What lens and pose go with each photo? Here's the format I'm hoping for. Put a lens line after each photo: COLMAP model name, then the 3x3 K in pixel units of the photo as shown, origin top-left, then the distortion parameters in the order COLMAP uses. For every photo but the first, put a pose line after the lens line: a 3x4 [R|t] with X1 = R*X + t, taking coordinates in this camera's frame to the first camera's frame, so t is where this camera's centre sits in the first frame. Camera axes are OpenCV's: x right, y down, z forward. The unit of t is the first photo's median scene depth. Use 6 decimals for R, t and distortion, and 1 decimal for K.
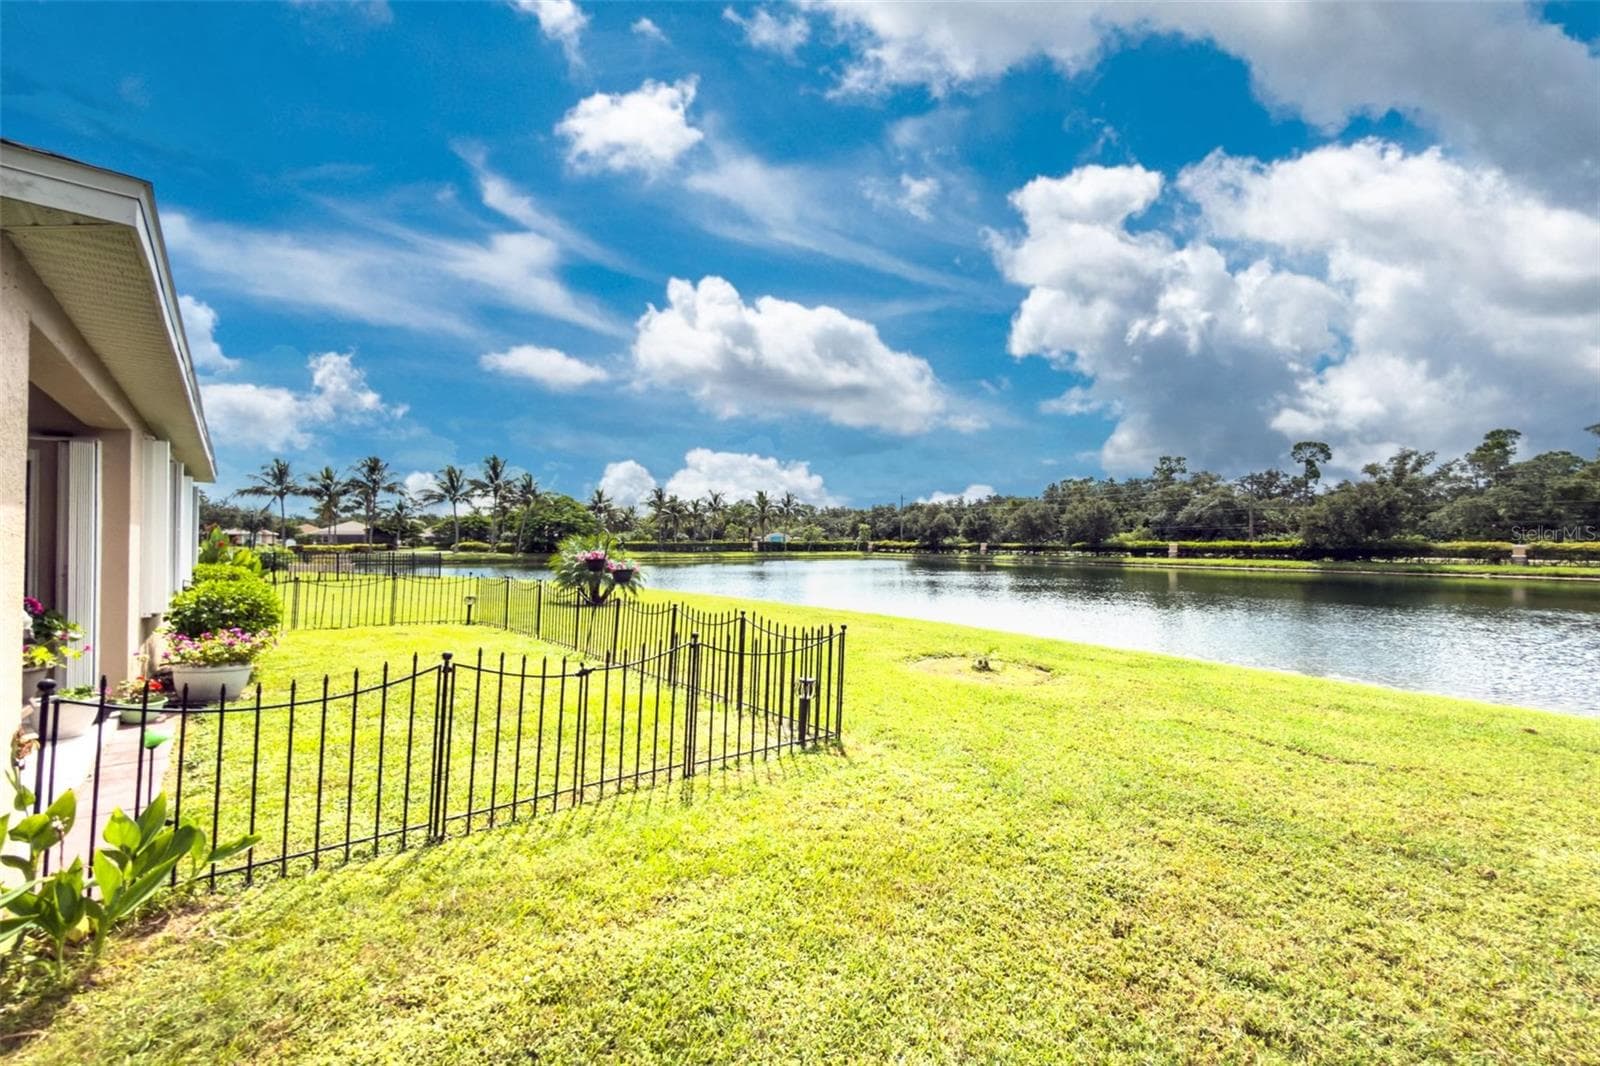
lens RADIAL K [[679.3, 0, 809.3], [0, 679.3, 533.1], [0, 0, 1]] dist [-0.001300, -0.000095]
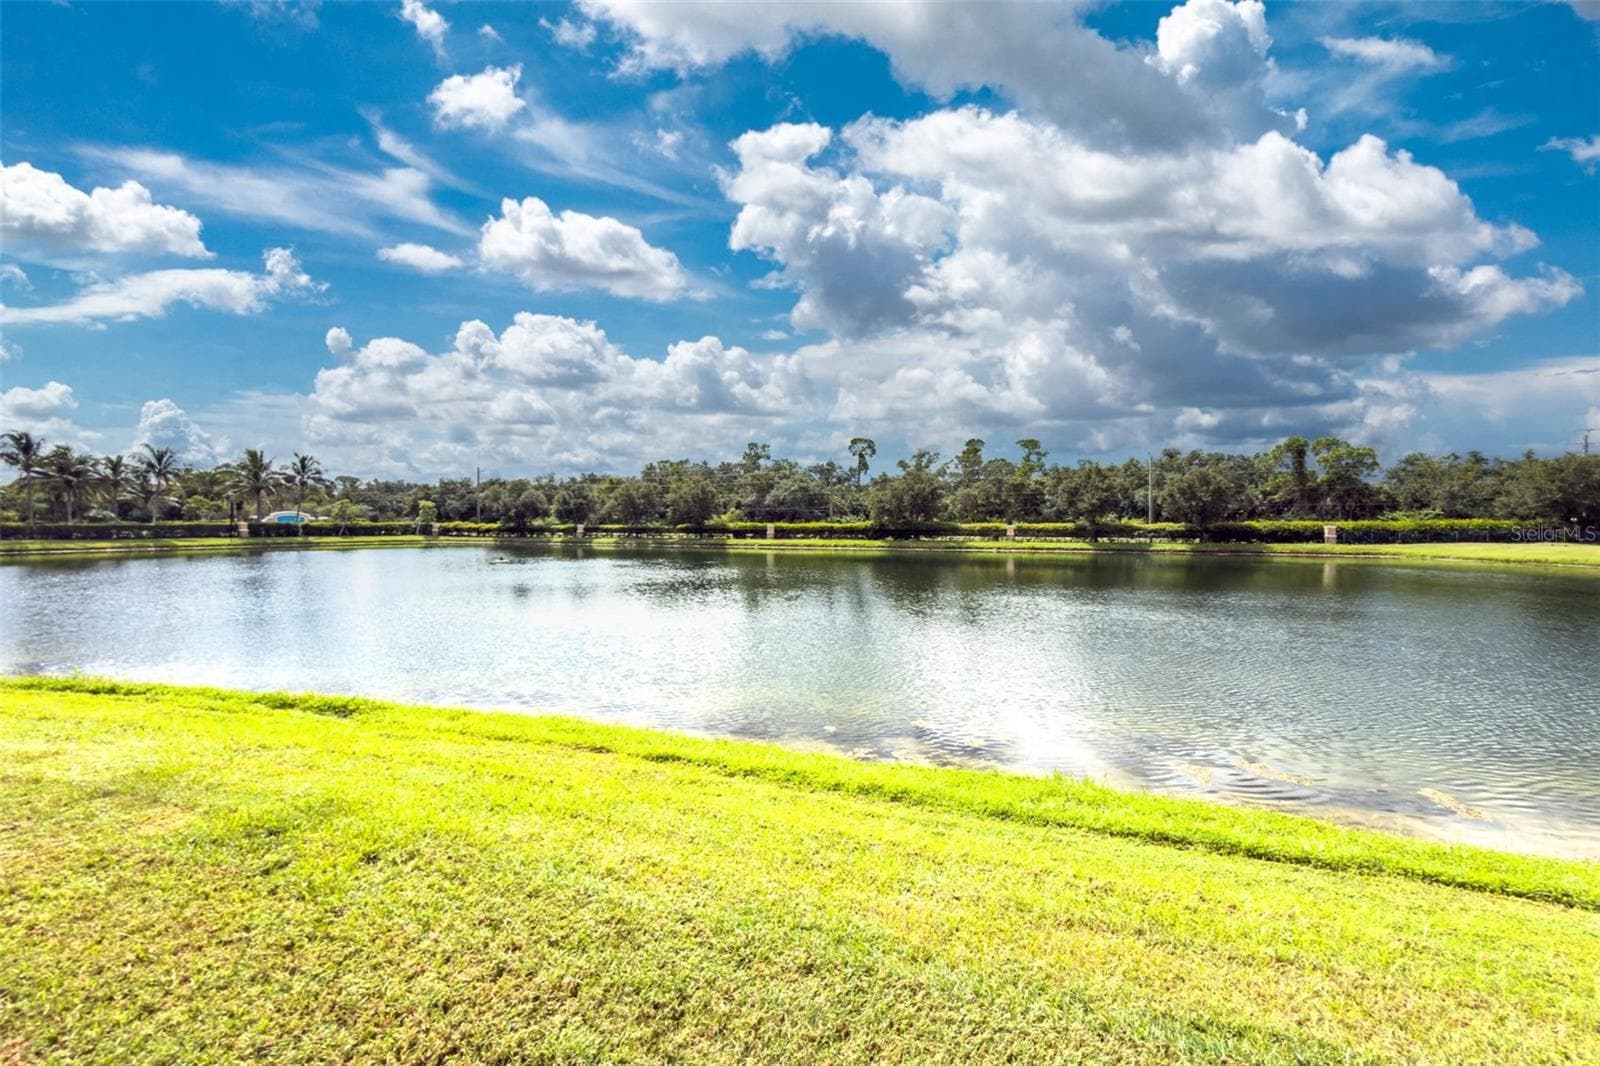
lens RADIAL K [[679.3, 0, 809.3], [0, 679.3, 533.1], [0, 0, 1]] dist [-0.001300, -0.000095]
pose [[0.833986, -0.008131, 0.551726, 0.018219], [-0.006647, 0.999671, 0.024779, 0.001874], [-0.551746, -0.024333, 0.833657, 0.103919]]
